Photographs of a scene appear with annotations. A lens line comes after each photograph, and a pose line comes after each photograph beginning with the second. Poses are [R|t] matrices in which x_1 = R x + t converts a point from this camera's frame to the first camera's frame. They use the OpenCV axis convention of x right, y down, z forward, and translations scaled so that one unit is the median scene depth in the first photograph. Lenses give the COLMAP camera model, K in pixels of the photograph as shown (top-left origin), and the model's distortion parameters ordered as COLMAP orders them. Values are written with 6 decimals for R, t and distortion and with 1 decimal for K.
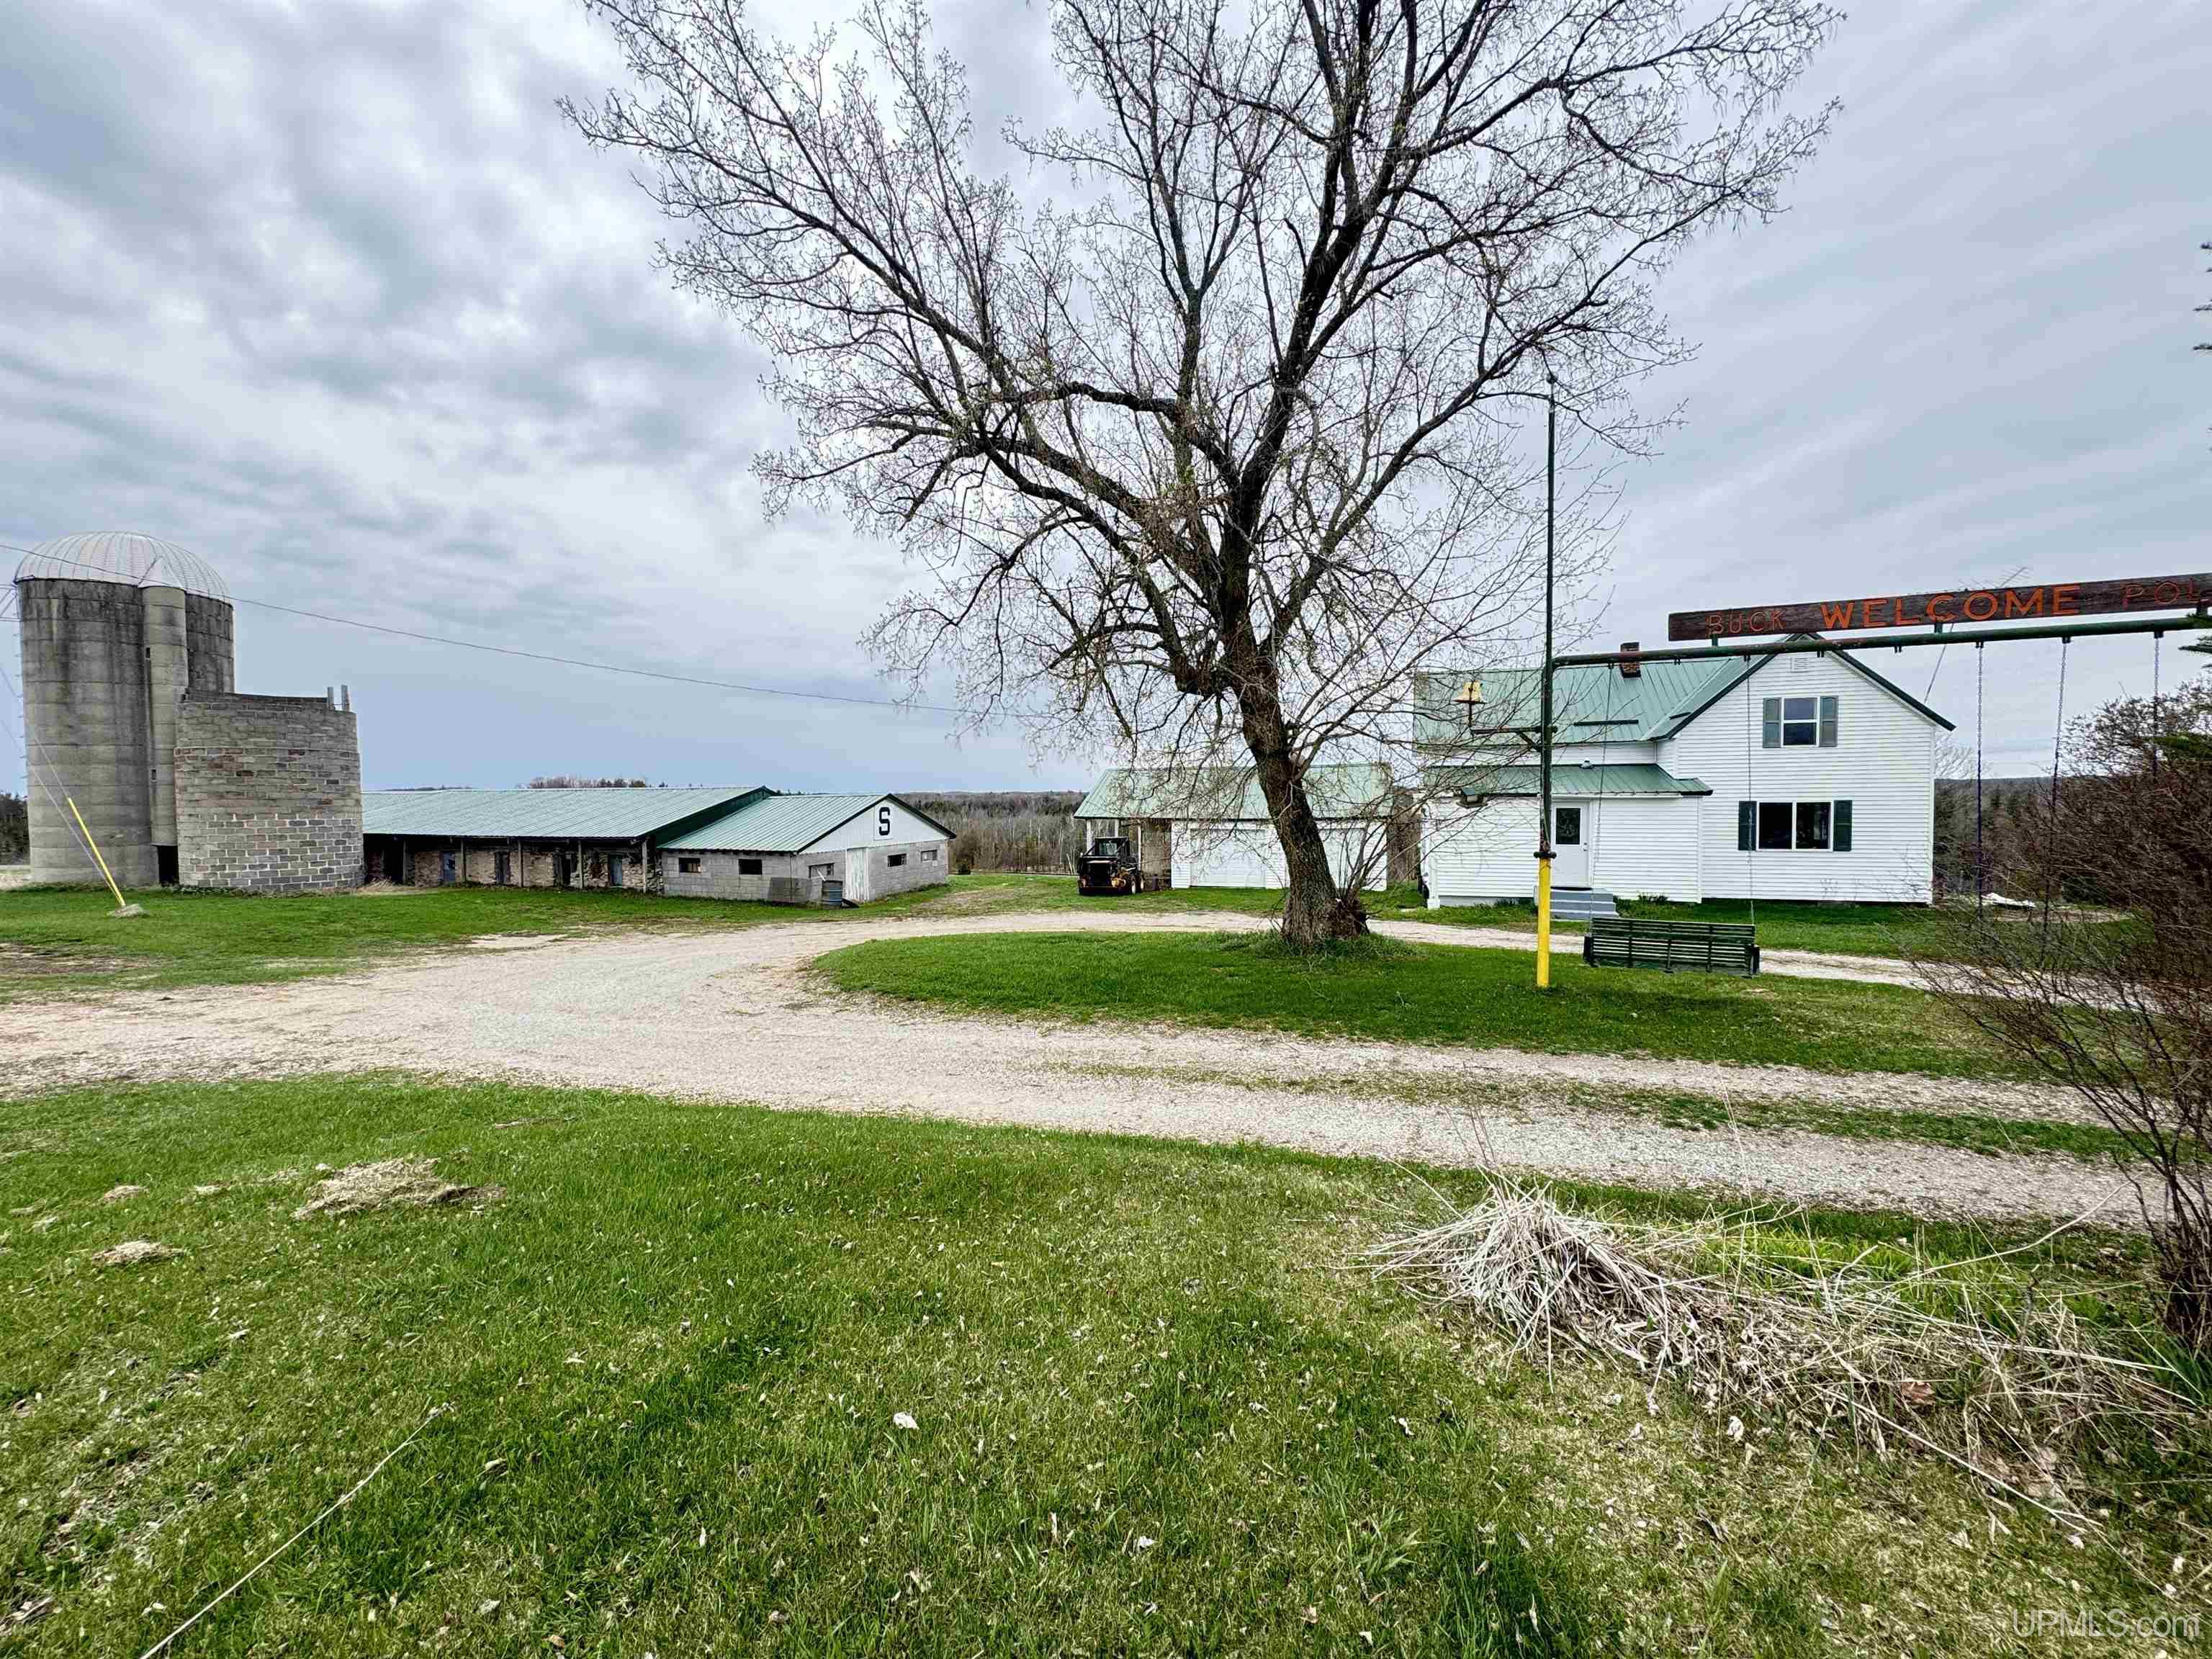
lens RADIAL K [[876.5, 0, 1101.6], [0, 876.5, 827.9], [0, 0, 1]] dist [-0.002109, 0.000070]
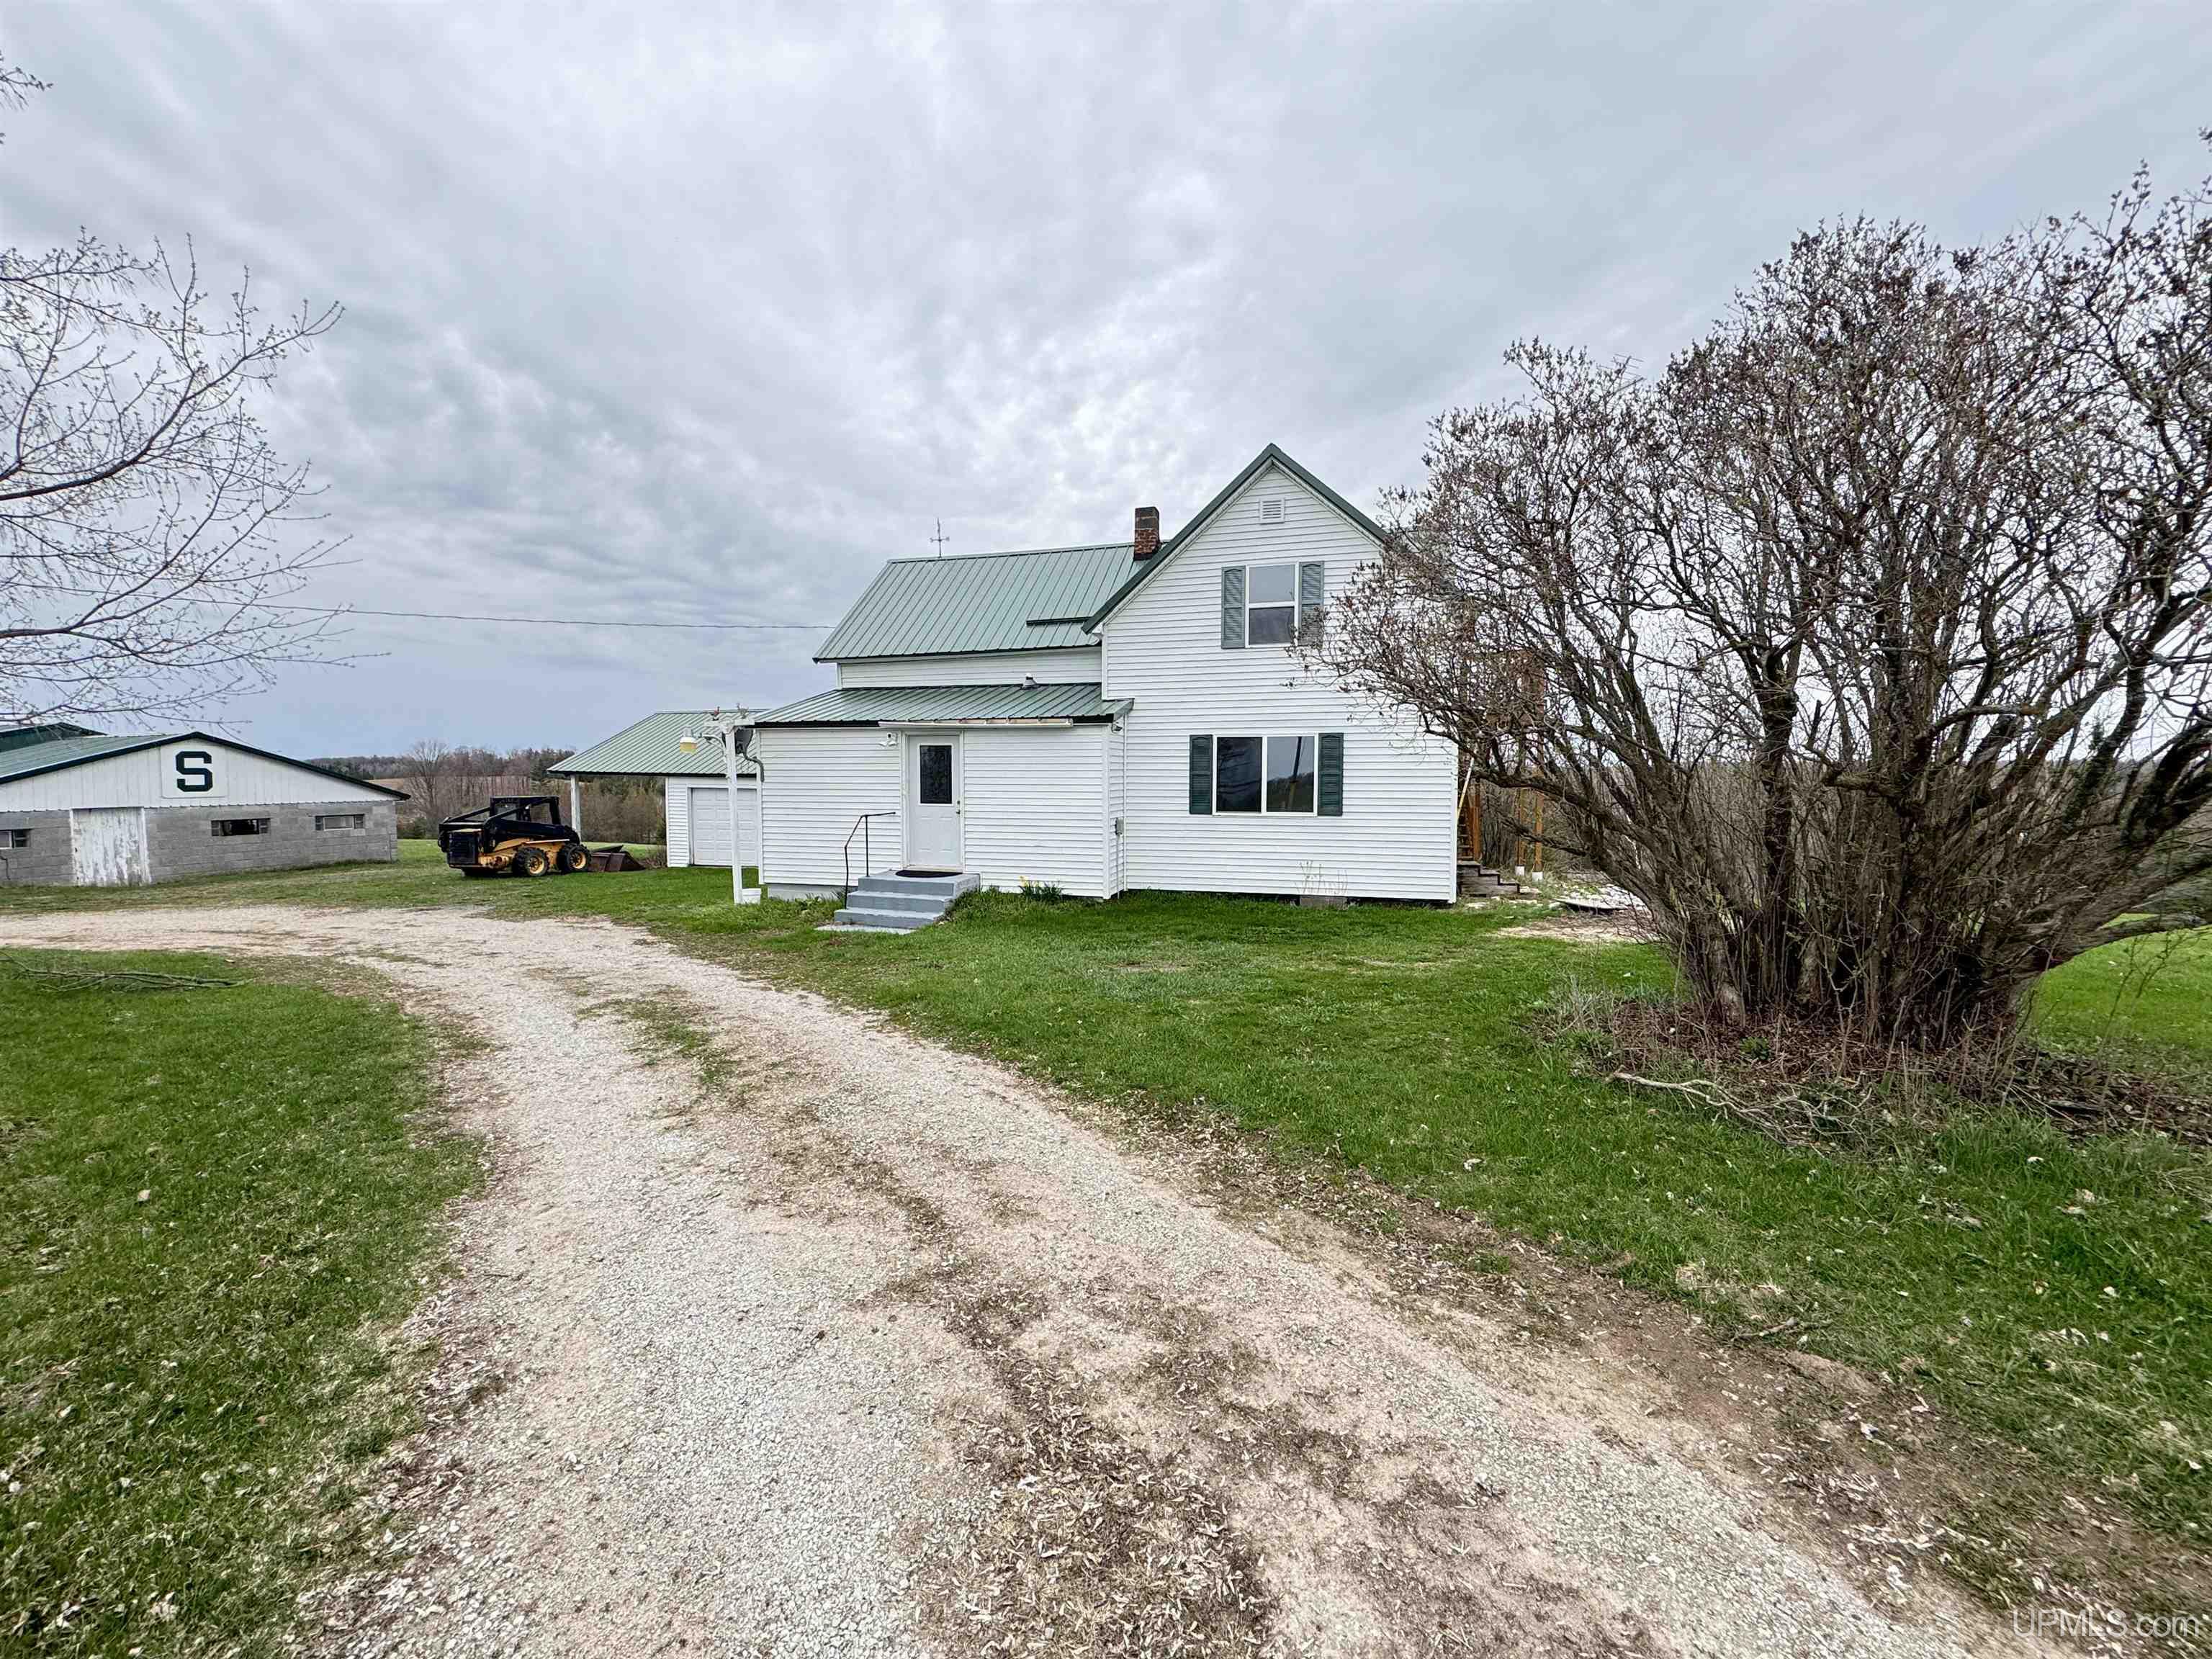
lens RADIAL K [[876.5, 0, 1104.1], [0, 876.5, 835.2], [0, 0, 1]] dist [-0.002109, 0.000070]
pose [[0.999120, 0.006025, 0.041501, 1.175427], [-0.007503, 0.999340, 0.035552, 0.034144], [-0.041260, -0.035832, 0.998506, 0.687390]]
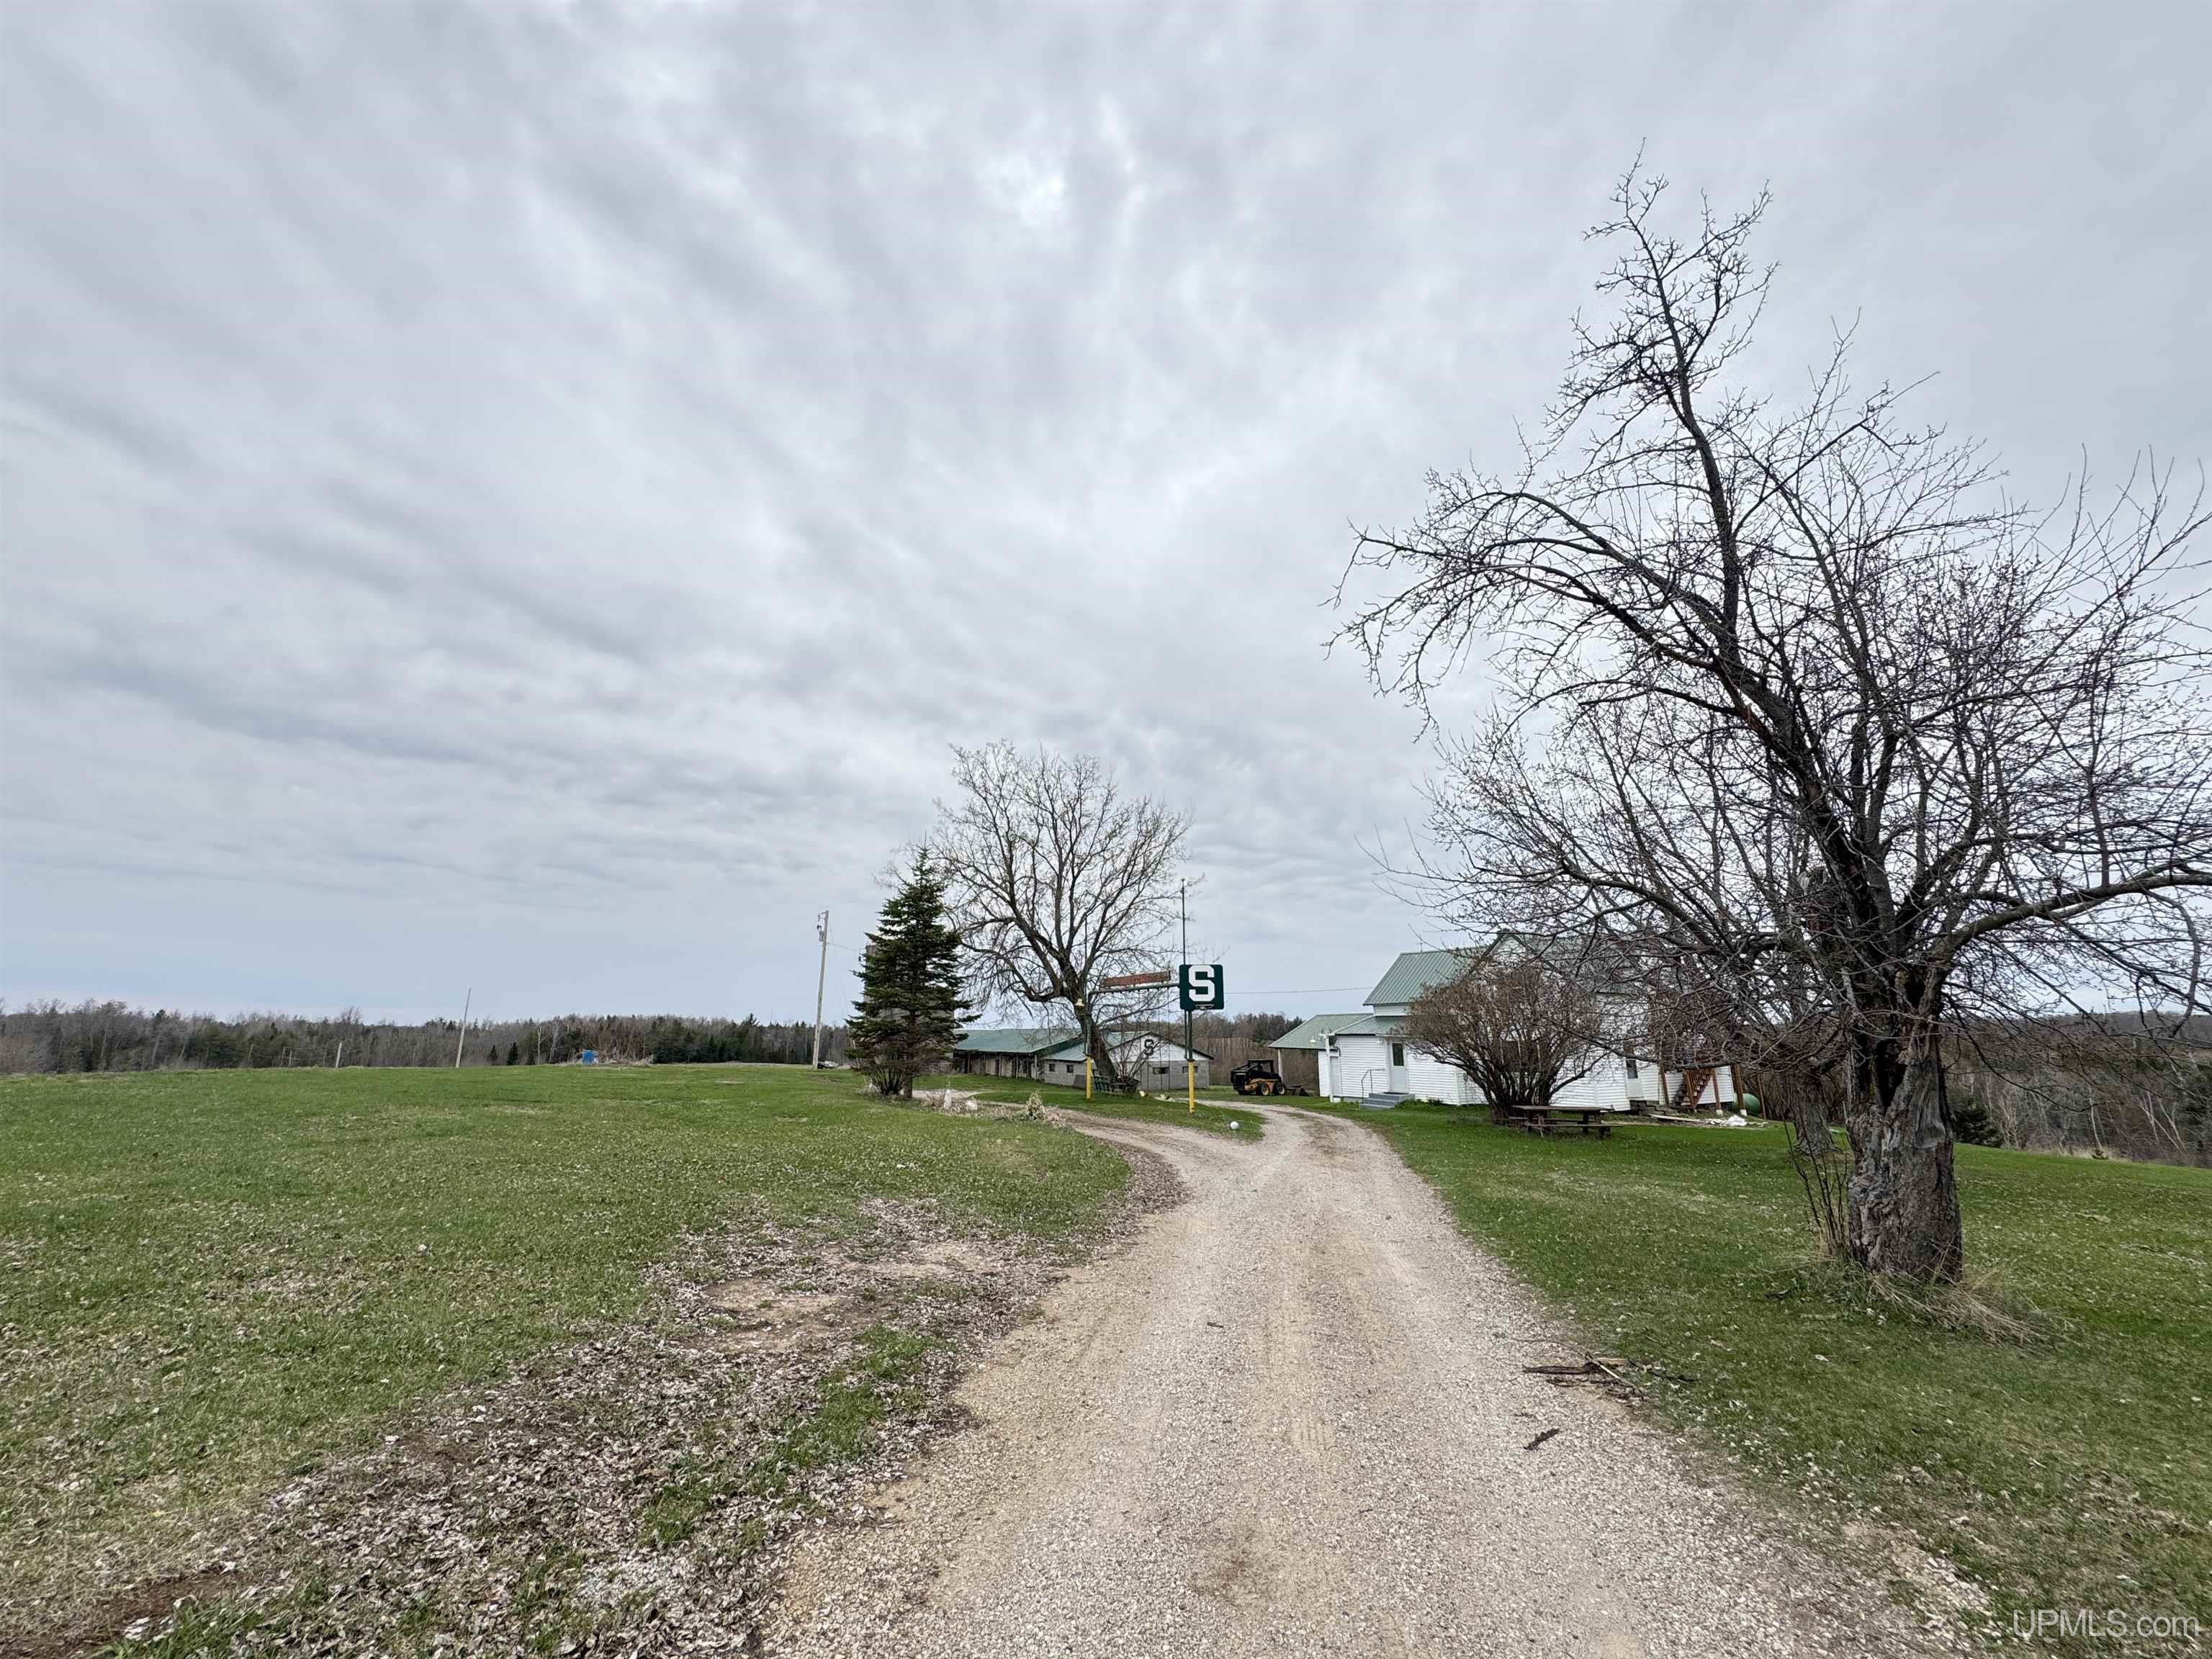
lens RADIAL K [[876.5, 0, 1097.4], [0, 876.5, 822.6], [0, 0, 1]] dist [-0.002109, 0.000070]
pose [[0.761254, -0.146407, -0.631710, 2.267541], [-0.026527, 0.966332, -0.255928, 0.026384], [0.647911, 0.211584, 0.731740, -1.256350]]
